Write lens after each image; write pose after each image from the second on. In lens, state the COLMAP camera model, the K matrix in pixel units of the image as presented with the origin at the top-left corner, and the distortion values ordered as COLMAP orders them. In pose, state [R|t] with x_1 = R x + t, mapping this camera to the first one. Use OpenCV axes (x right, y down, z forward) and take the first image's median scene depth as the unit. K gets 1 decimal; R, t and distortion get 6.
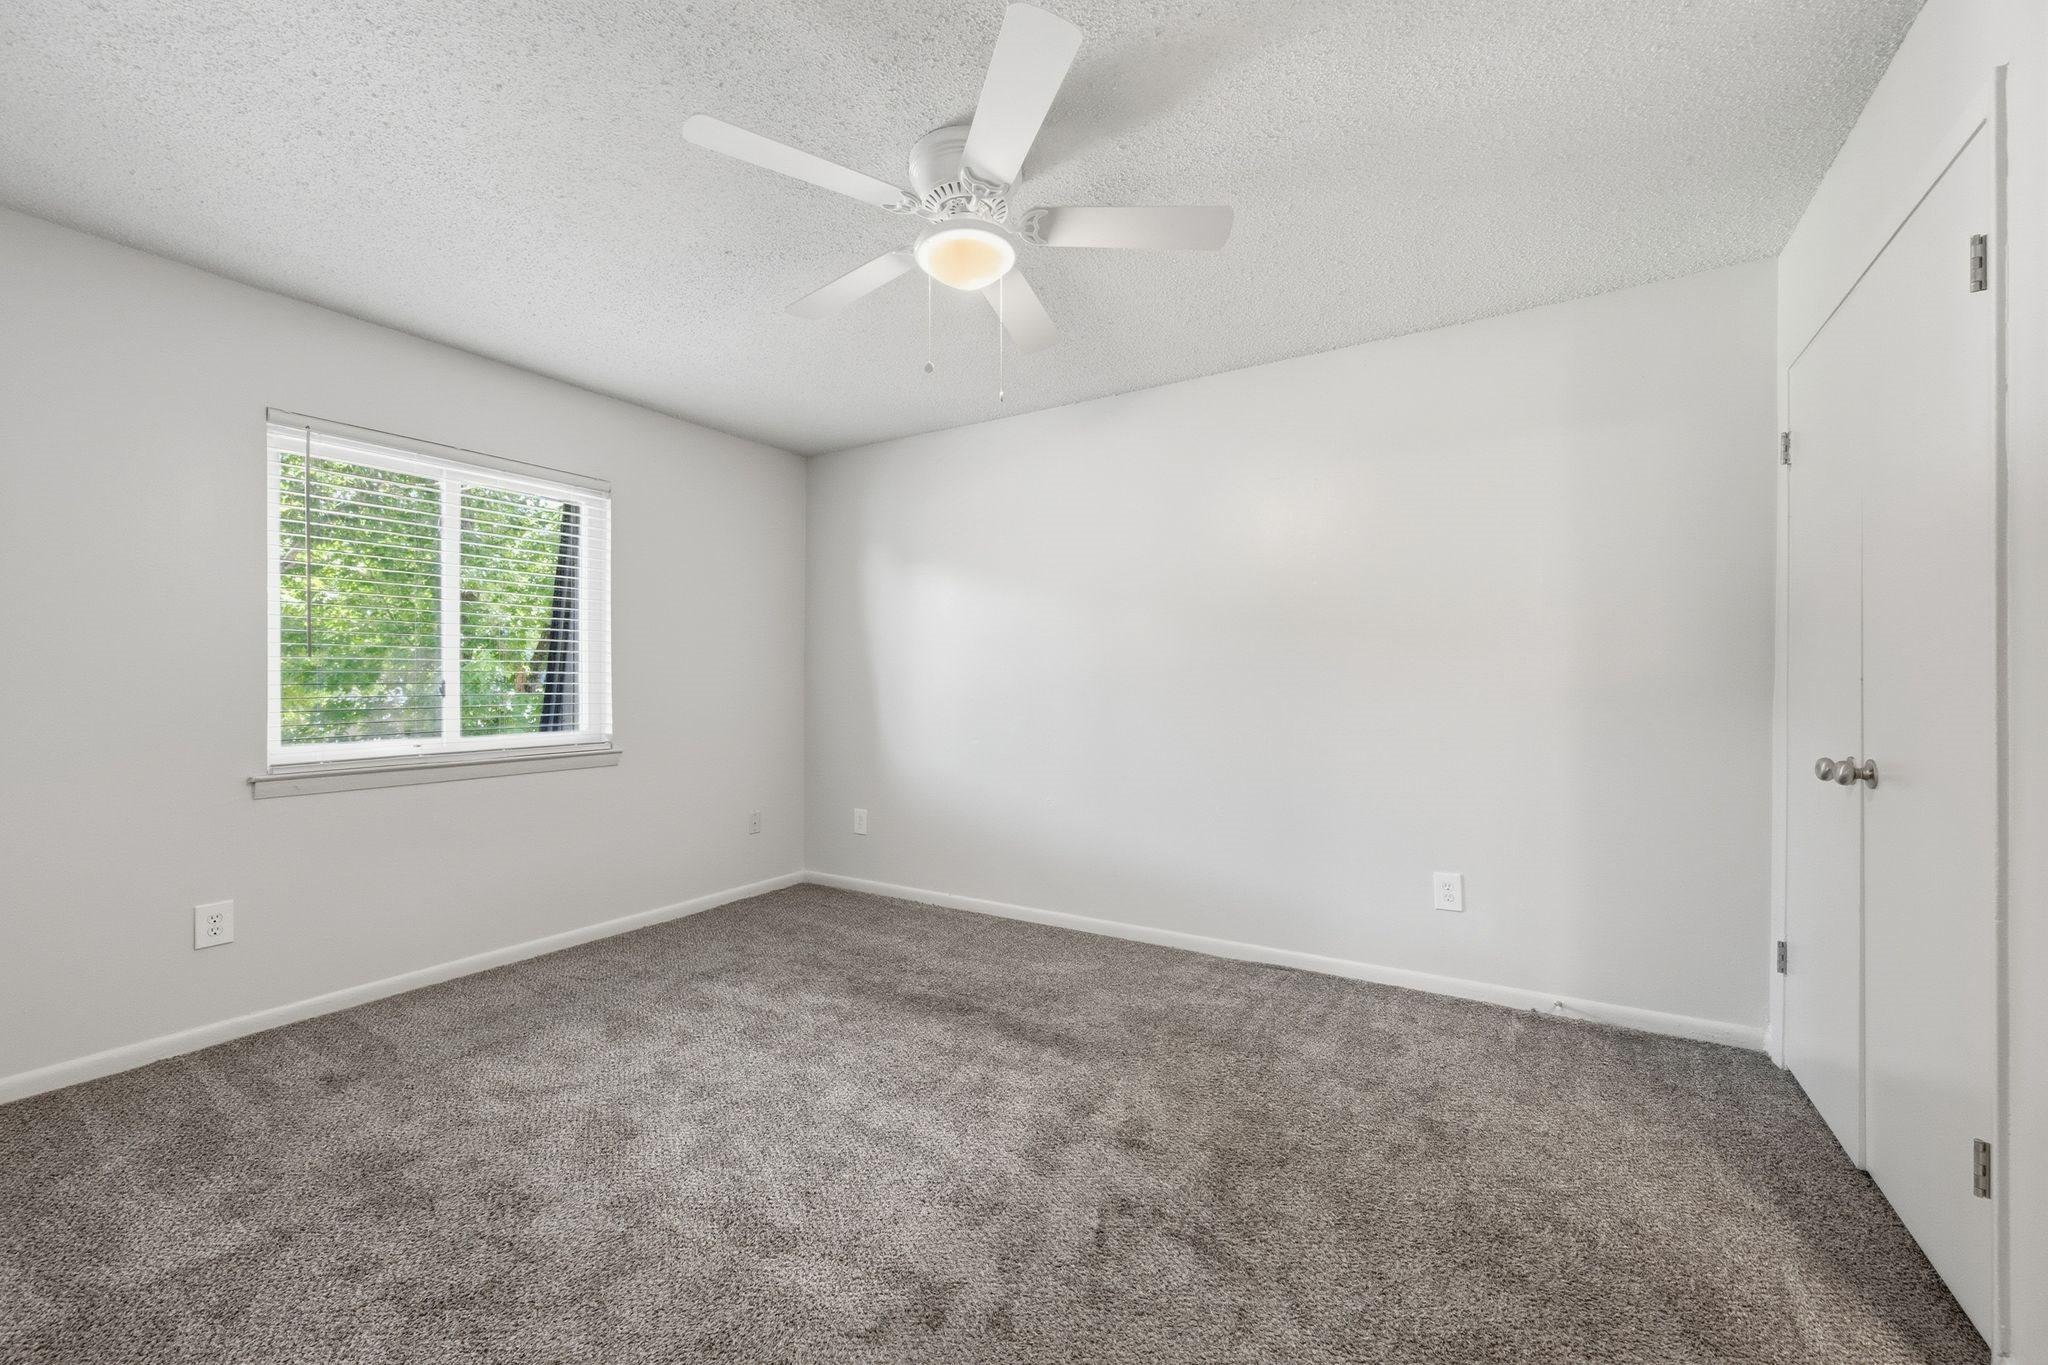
lens RADIAL K [[801.6, 0, 1012.0], [0, 801.6, 676.6], [0, 0, 1]] dist [-0.004942, -0.000239]
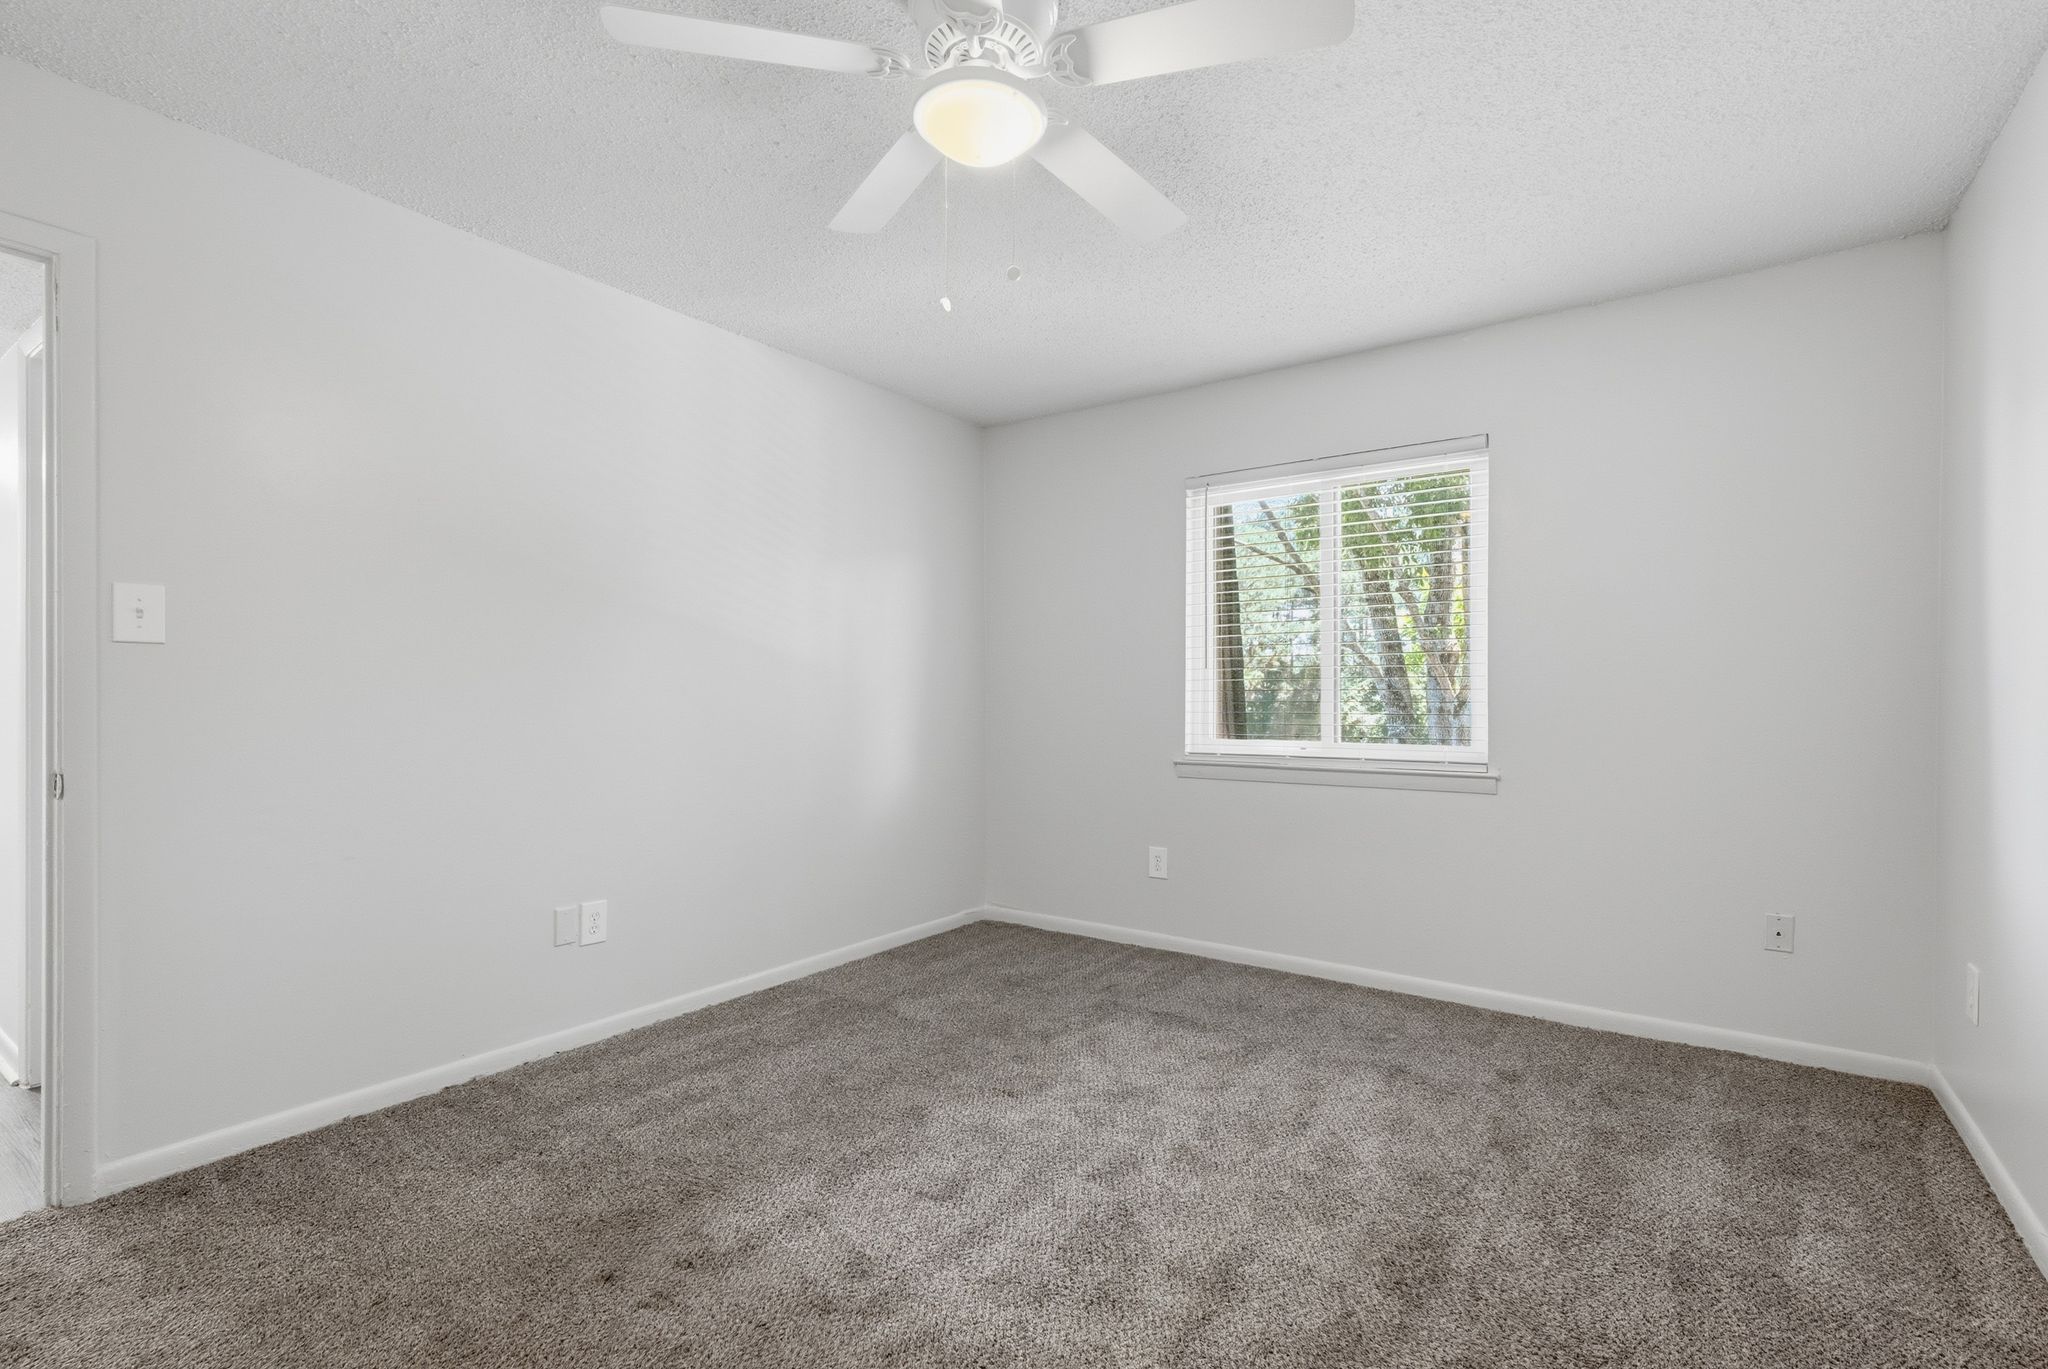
lens RADIAL K [[931.5, 0, 1012.7], [0, 931.5, 699.7], [0, 0, 1]] dist [0.002821, 0.000177]
pose [[-0.064194, 0.008656, -0.997900, 0.637901], [0.010102, 0.999917, 0.008023, 0.009300], [0.997886, -0.009565, -0.064276, 0.847224]]
